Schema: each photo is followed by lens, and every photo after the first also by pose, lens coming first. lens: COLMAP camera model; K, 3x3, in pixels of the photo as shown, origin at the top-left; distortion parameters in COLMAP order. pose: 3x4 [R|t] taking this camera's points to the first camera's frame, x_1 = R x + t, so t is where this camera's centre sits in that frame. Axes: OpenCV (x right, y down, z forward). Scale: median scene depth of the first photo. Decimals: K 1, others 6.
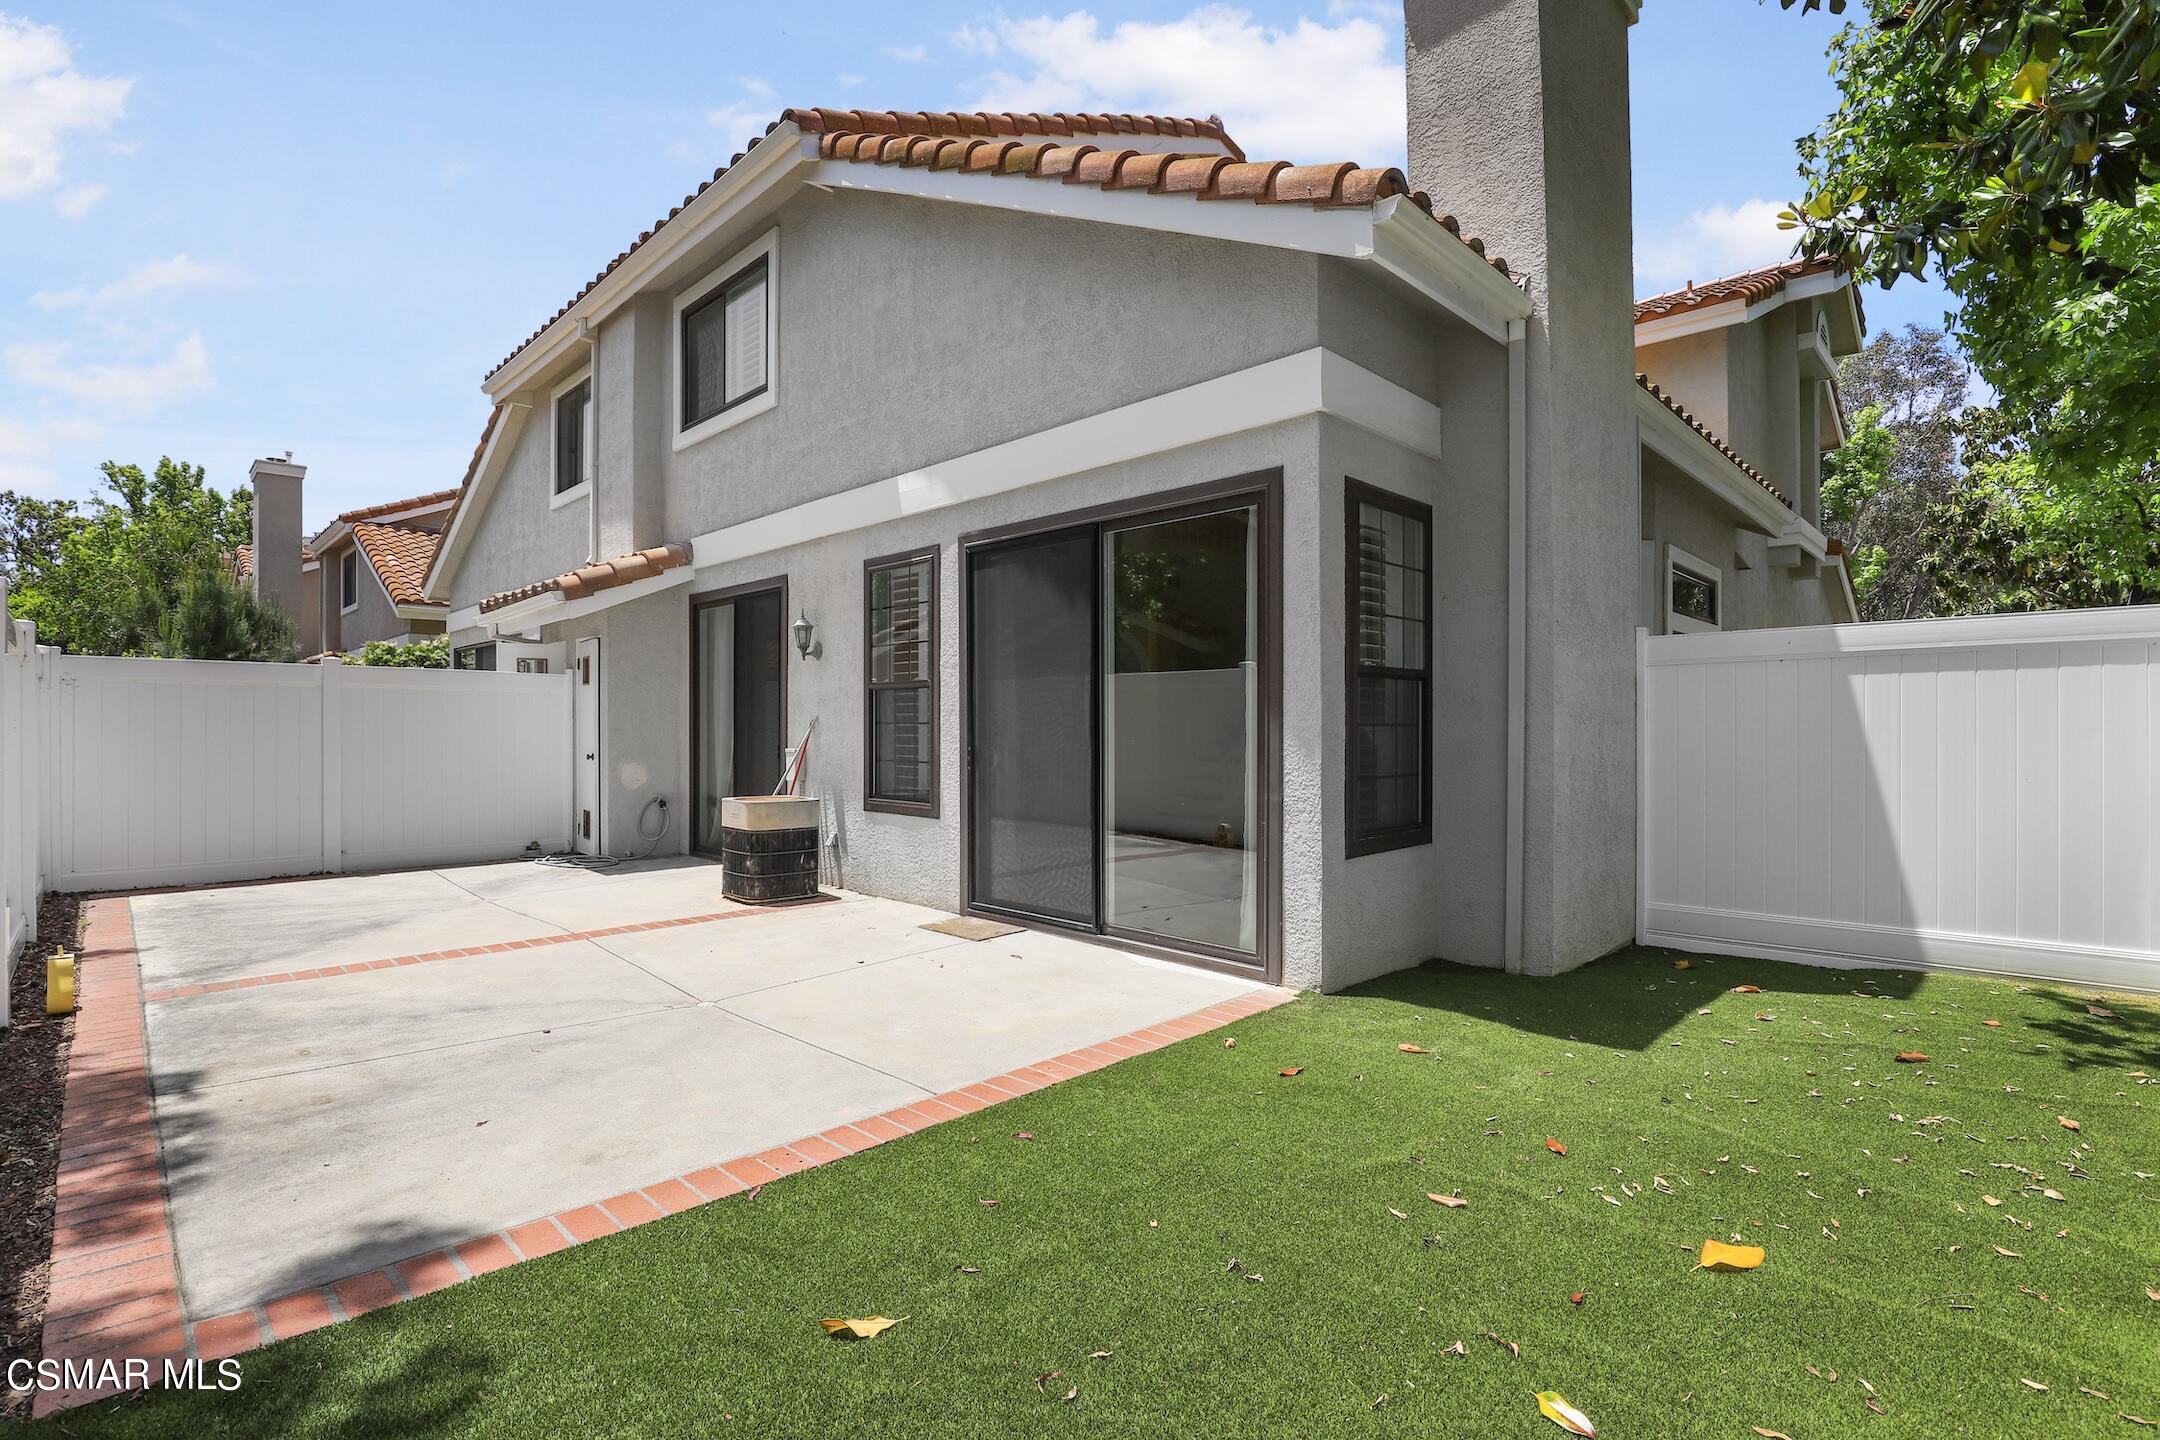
lens RADIAL K [[1003.8, 0, 1071.5], [0, 1003.8, 742.0], [0, 0, 1]] dist [-0.016829, -0.000045]
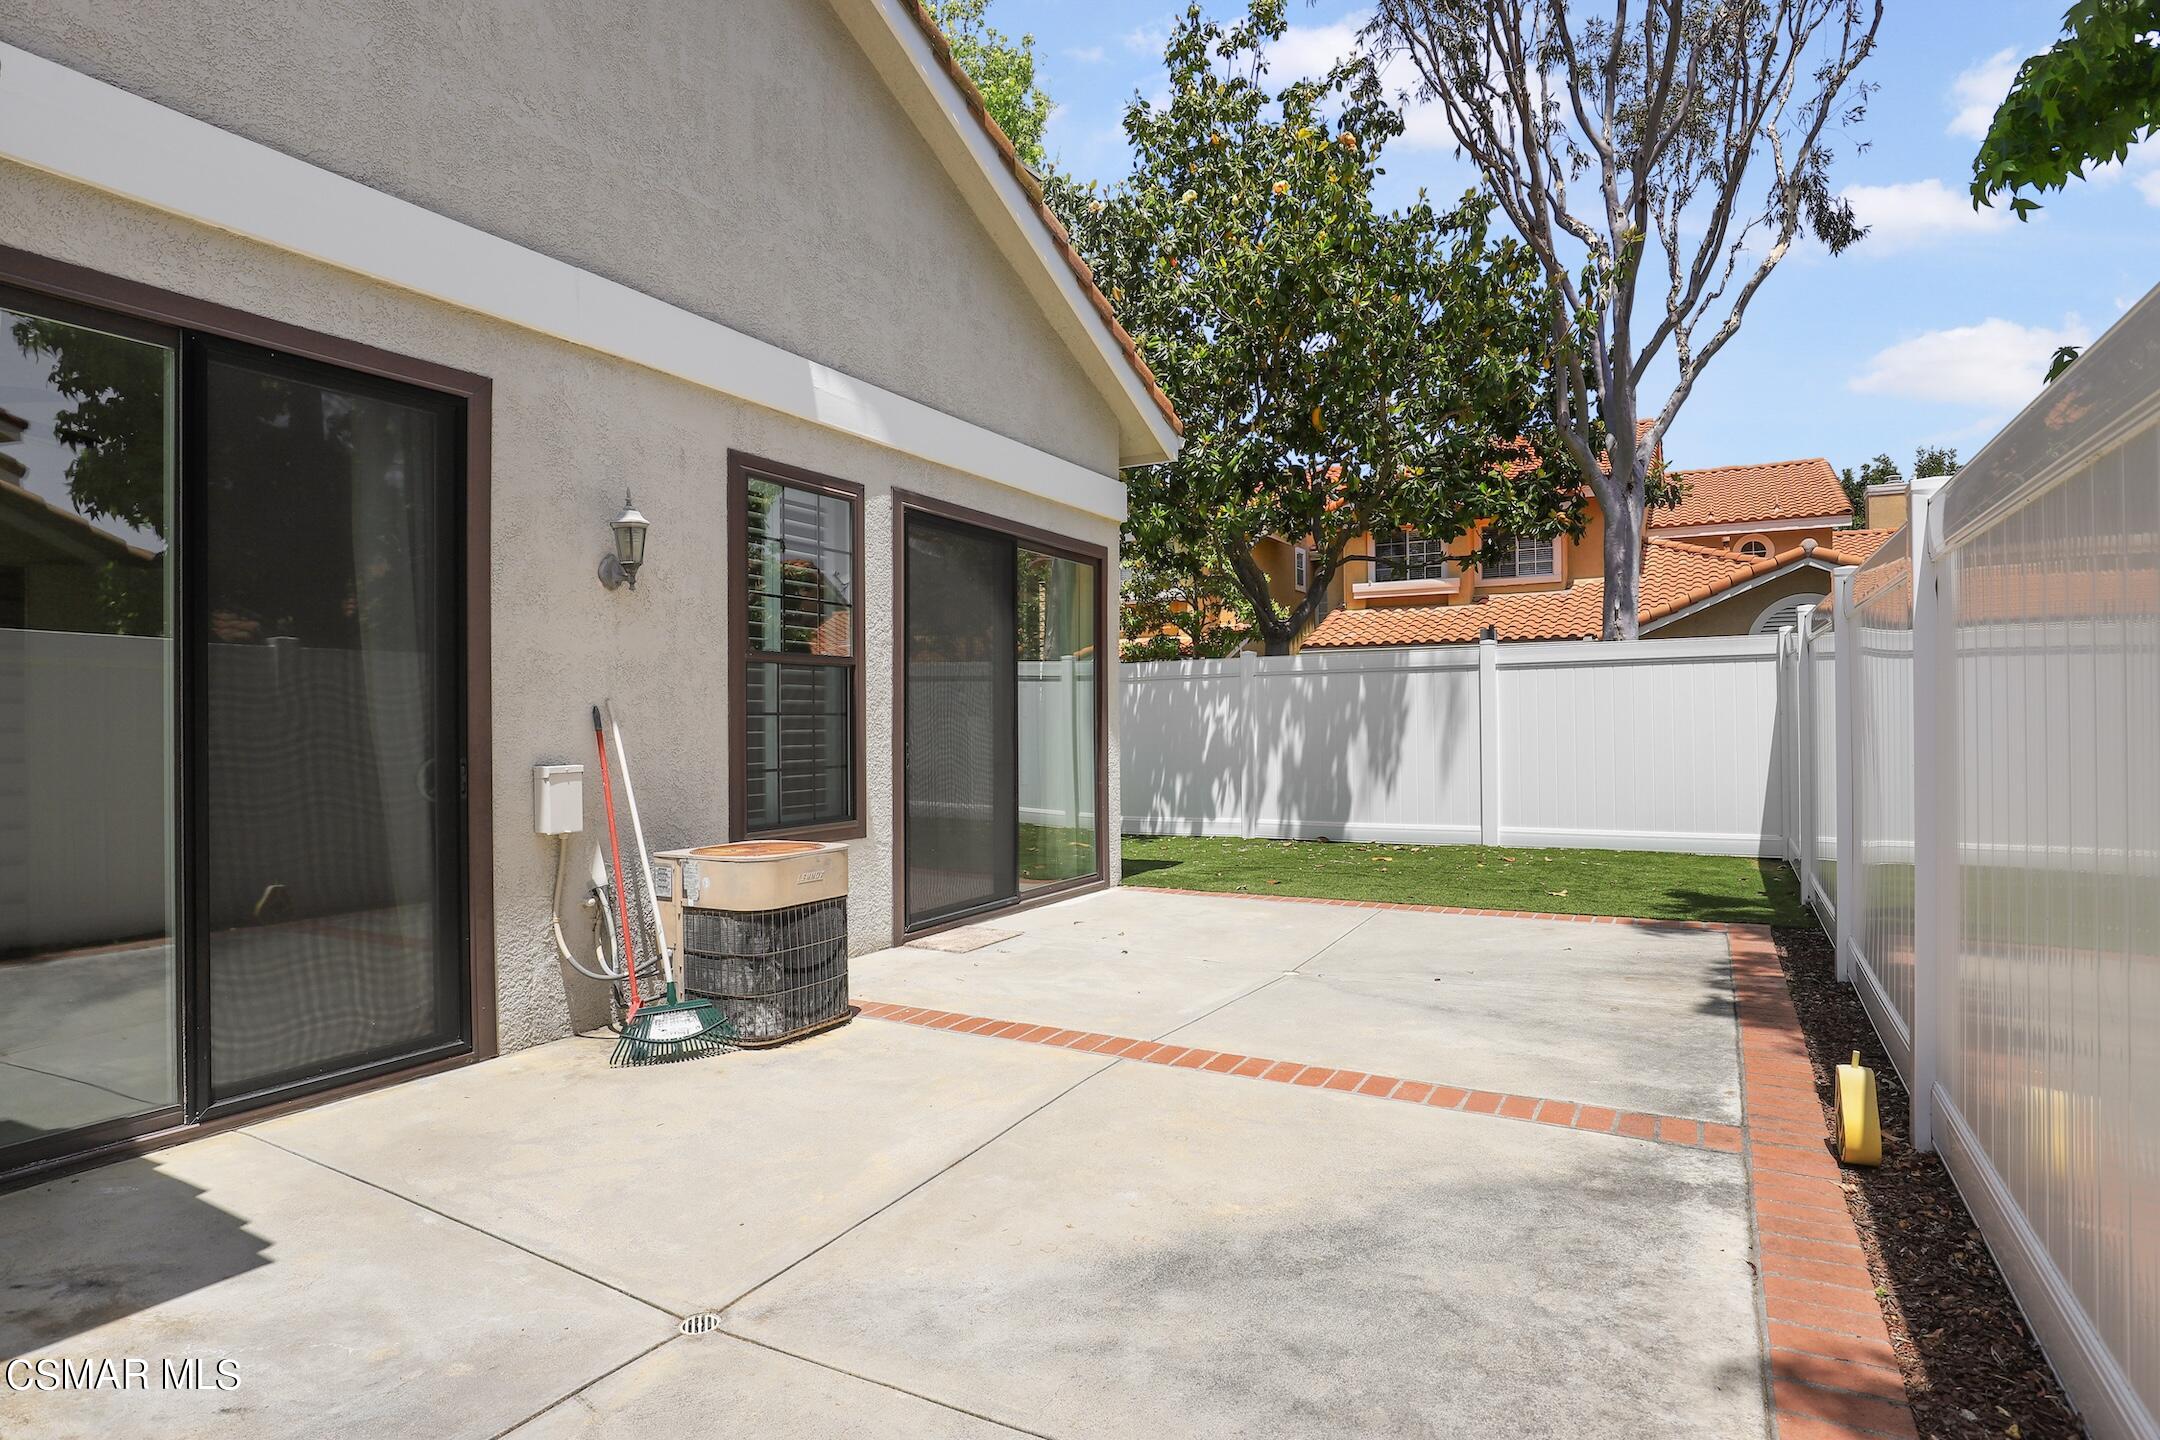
lens RADIAL K [[1156.9, 0, 1074.0], [0, 1156.9, 703.9], [0, 0, 1]] dist [-0.002013, -0.000063]
pose [[-0.279981, 0.003967, 0.959997, -1.042186], [0.007034, 0.999973, -0.002081, -0.023834], [-0.959980, 0.006170, -0.280001, 1.096449]]
